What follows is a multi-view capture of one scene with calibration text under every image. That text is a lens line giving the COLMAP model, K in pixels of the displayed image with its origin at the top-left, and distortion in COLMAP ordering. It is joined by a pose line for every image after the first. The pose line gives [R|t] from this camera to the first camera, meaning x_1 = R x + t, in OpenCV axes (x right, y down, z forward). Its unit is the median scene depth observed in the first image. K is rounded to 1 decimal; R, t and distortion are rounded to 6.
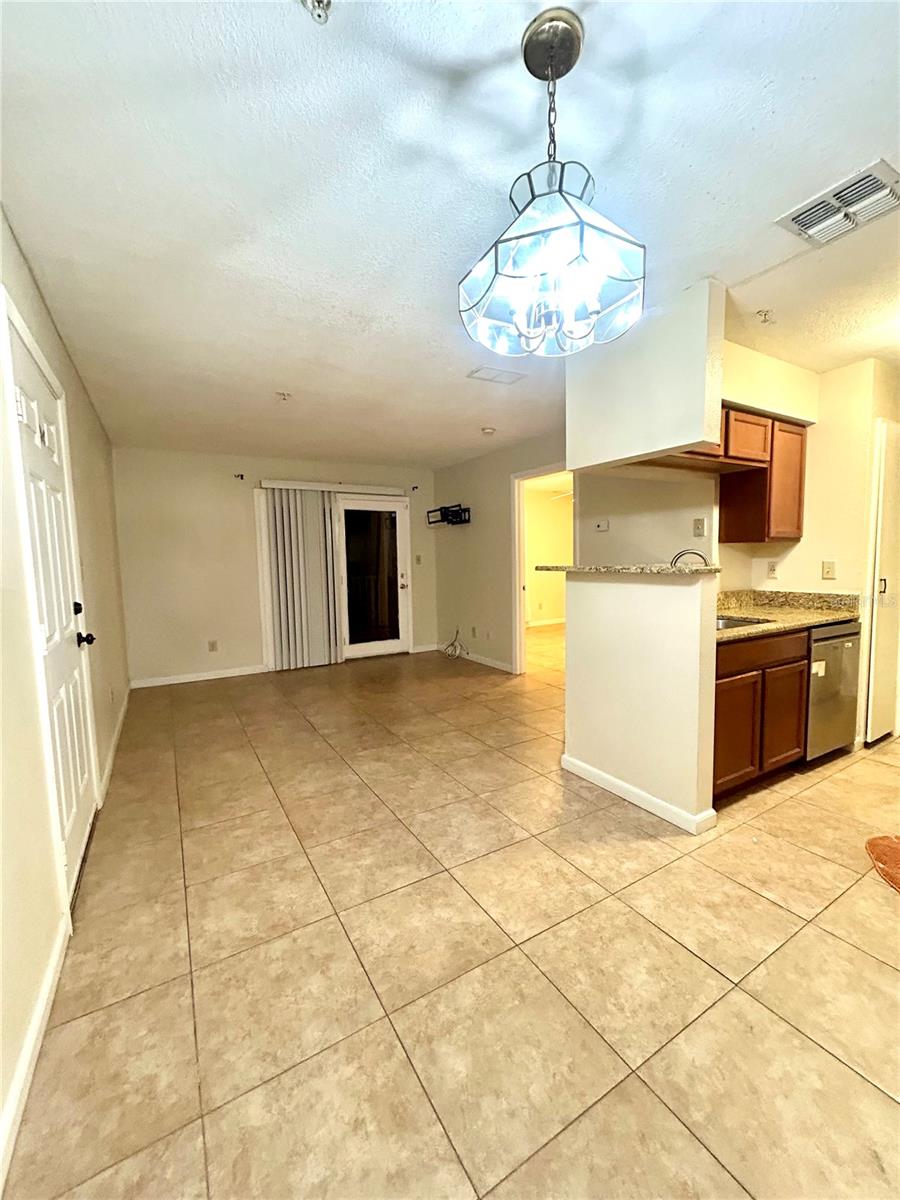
lens RADIAL K [[482.3, 0, 458.2], [0, 482.3, 599.0], [0, 0, 1]] dist [-0.000391, -0.000190]
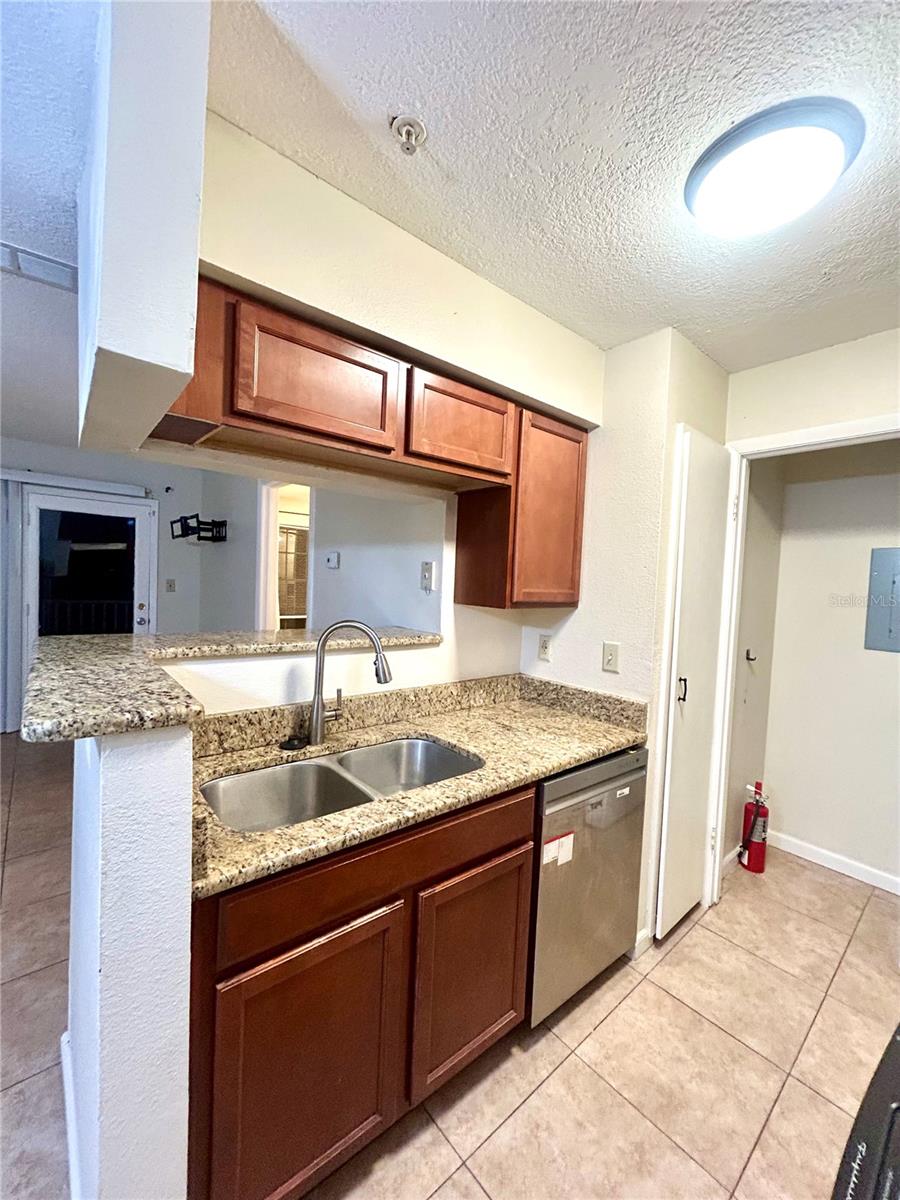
lens RADIAL K [[482.3, 0, 458.2], [0, 482.3, 599.0], [0, 0, 1]] dist [-0.000391, -0.000190]
pose [[0.984329, 0.054126, 0.167831, 0.467887], [-0.046933, 0.997813, -0.046535, -0.098533], [-0.169982, 0.037929, 0.984717, 0.415463]]
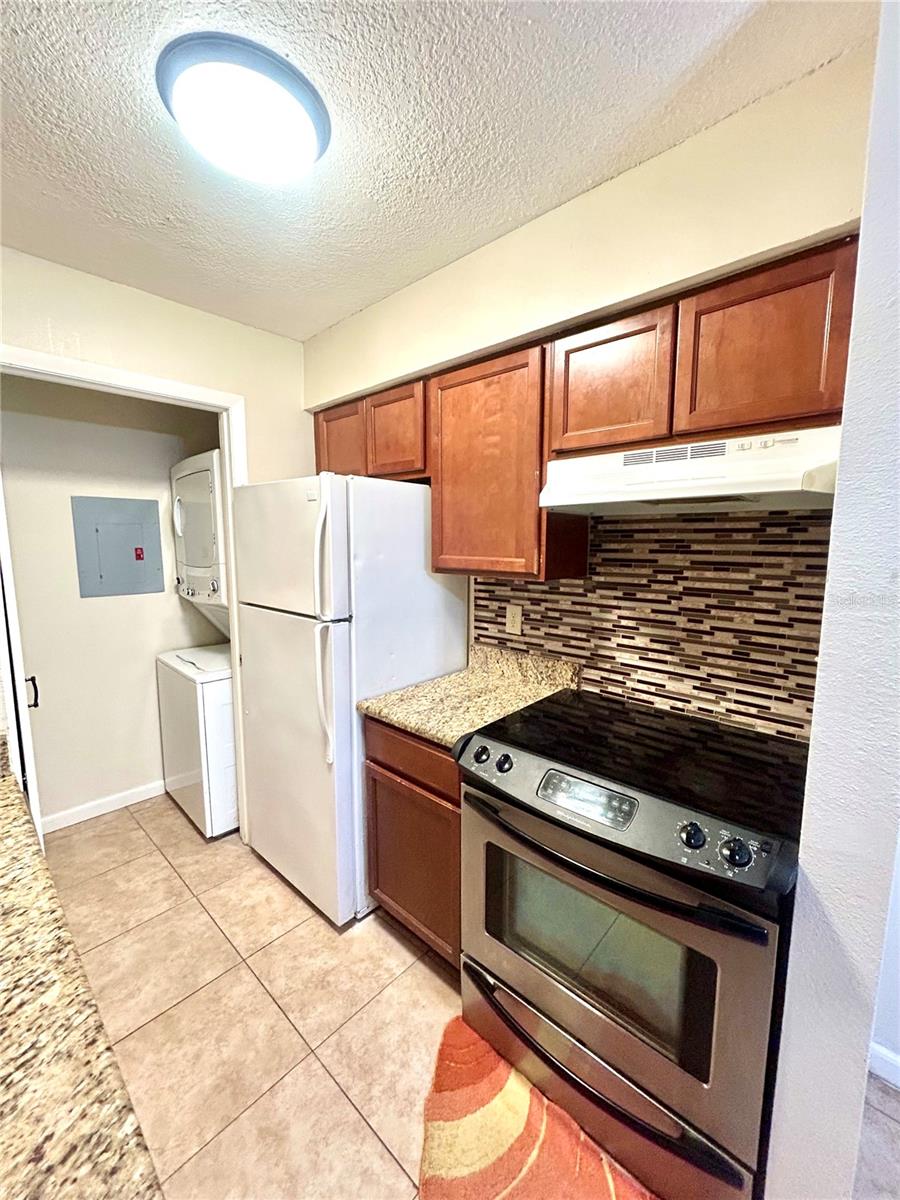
lens RADIAL K [[481.1, 0, 454.5], [0, 481.1, 599.1], [0, 0, 1]] dist [0.001053, -0.000096]
pose [[-0.275088, -0.103708, 0.955809, 0.335918], [0.081221, 0.988104, 0.130588, -0.136906], [-0.957982, 0.113555, -0.263392, 0.706926]]
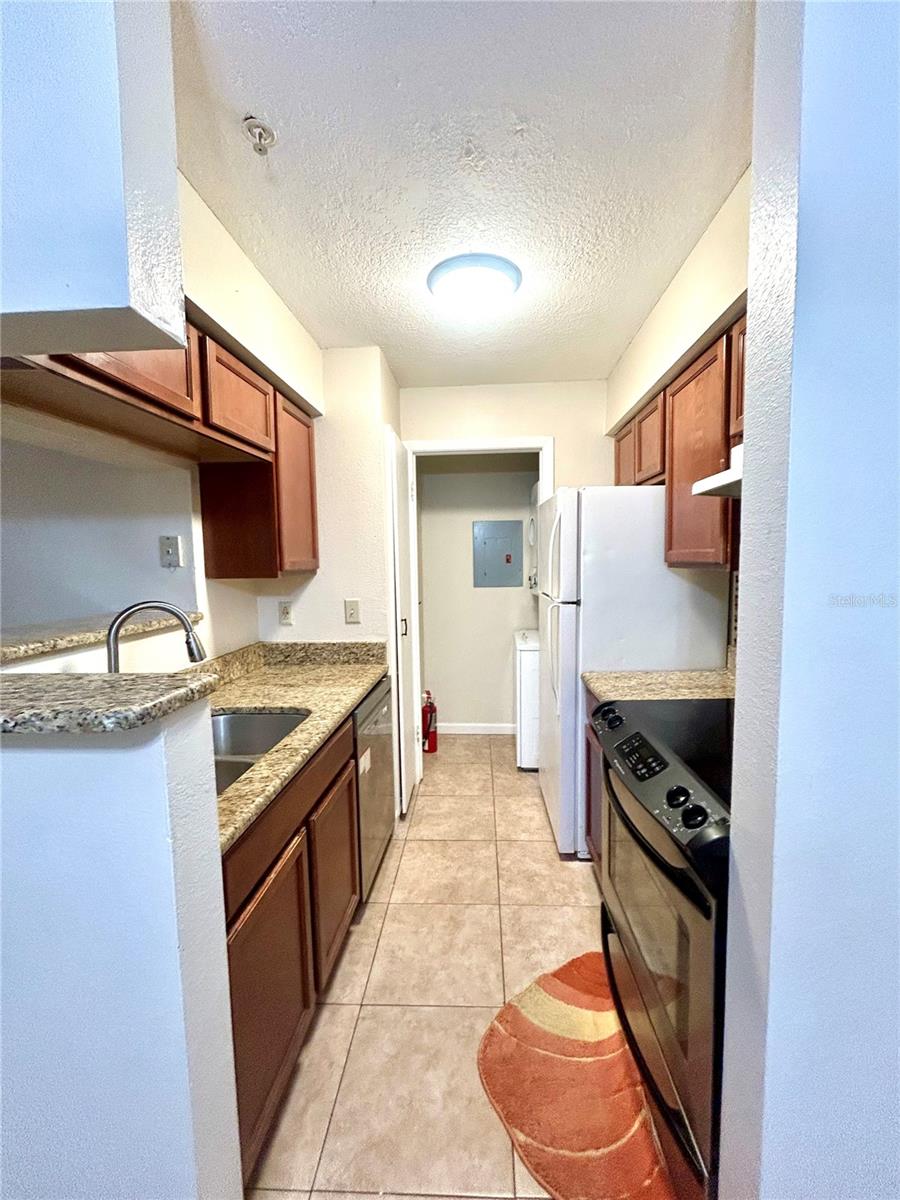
lens RADIAL K [[483.6, 0, 457.8], [0, 483.6, 599.3], [0, 0, 1]] dist [-0.007956, 0.005197]
pose [[0.564992, -0.061104, 0.822831, 0.234837], [0.075429, 0.996903, 0.022238, -0.084661], [-0.821641, 0.049501, 0.567851, 0.428583]]
